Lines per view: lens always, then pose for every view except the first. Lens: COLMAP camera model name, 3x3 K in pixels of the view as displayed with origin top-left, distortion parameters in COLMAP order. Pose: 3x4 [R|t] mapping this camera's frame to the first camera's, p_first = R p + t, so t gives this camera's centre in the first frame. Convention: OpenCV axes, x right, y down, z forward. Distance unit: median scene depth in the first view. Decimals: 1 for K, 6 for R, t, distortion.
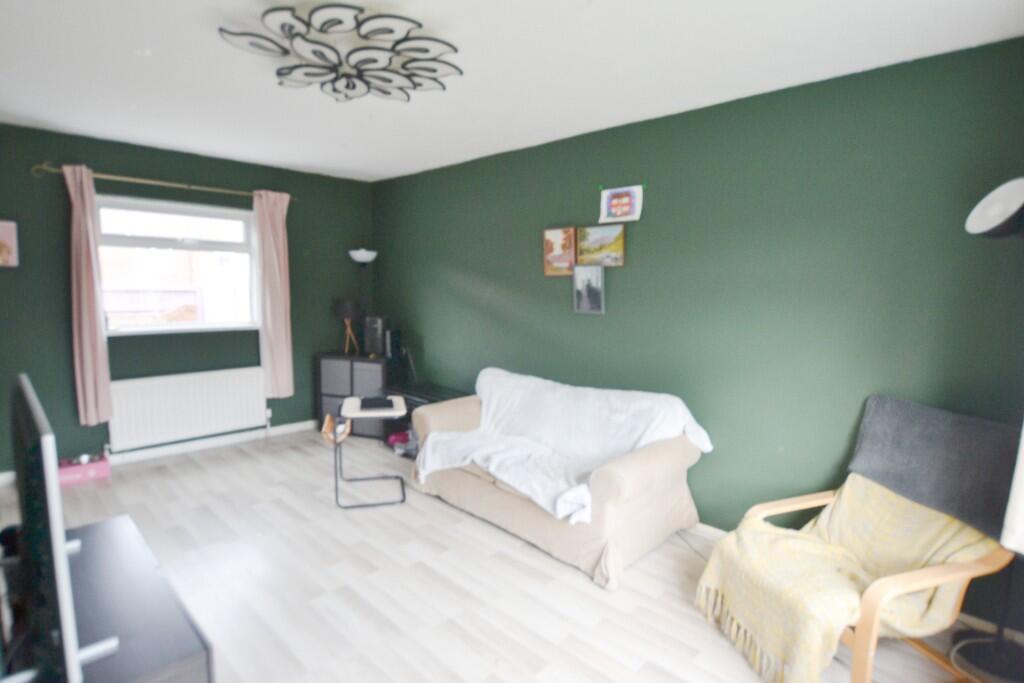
lens RADIAL K [[512.5, 0, 515.2], [0, 512.5, 347.0], [0, 0, 1]] dist [-0.031898, 0.001809]
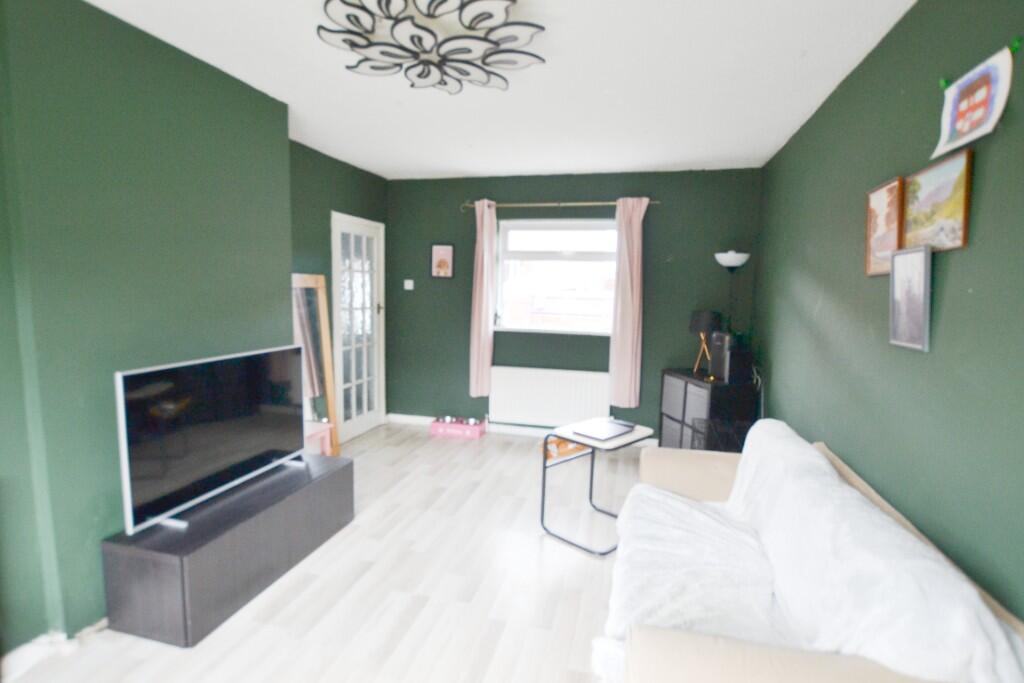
lens RADIAL K [[512.5, 0, 515.2], [0, 512.5, 347.0], [0, 0, 1]] dist [-0.031898, 0.001809]
pose [[0.494798, 0.093094, -0.864007, 0.371650], [-0.117570, 0.992275, 0.039585, -0.041351], [0.861018, 0.081995, 0.501921, 0.428070]]
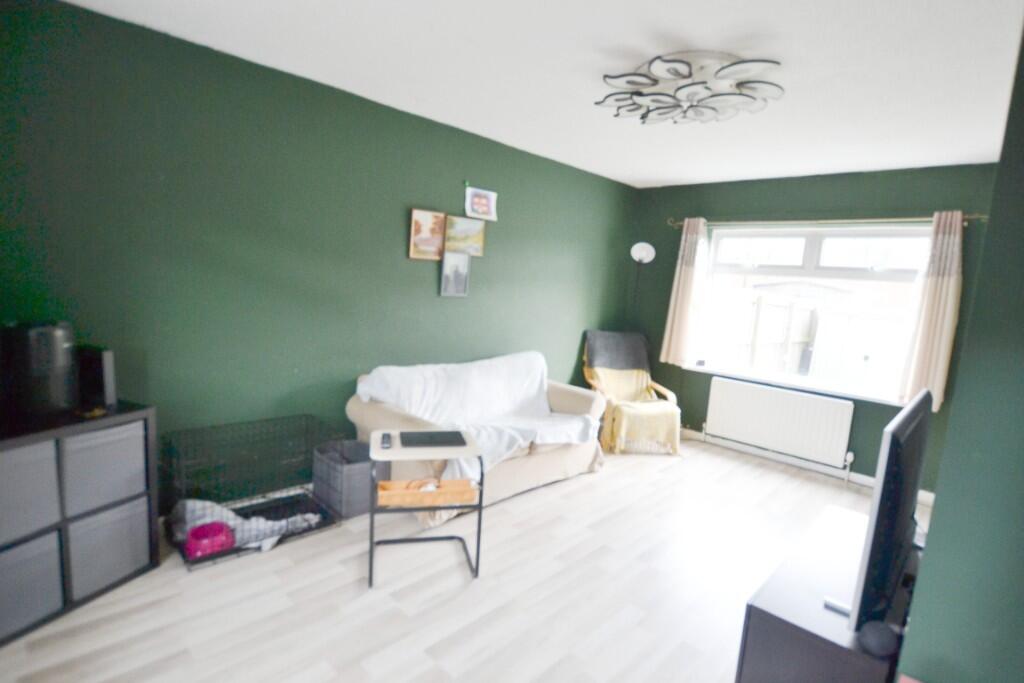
lens RADIAL K [[512.5, 0, 515.2], [0, 512.5, 347.0], [0, 0, 1]] dist [-0.031898, 0.001809]
pose [[0.011171, -0.152912, 0.988177, -0.945813], [0.049233, 0.987124, 0.152193, -0.117861], [-0.998725, 0.046951, 0.018555, 0.846508]]
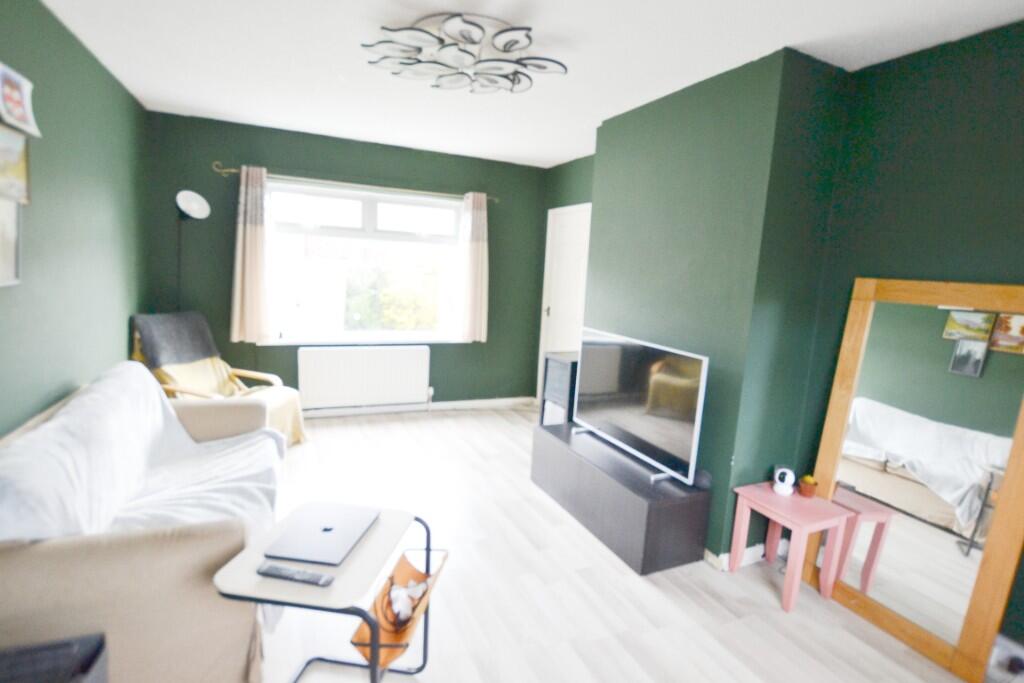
lens RADIAL K [[512.5, 0, 515.2], [0, 512.5, 347.0], [0, 0, 1]] dist [-0.031898, 0.001809]
pose [[-0.925964, -0.131390, 0.354017, -0.544387], [-0.035257, 0.963500, 0.265375, -0.159094], [-0.375963, 0.233246, -0.896799, 1.267784]]
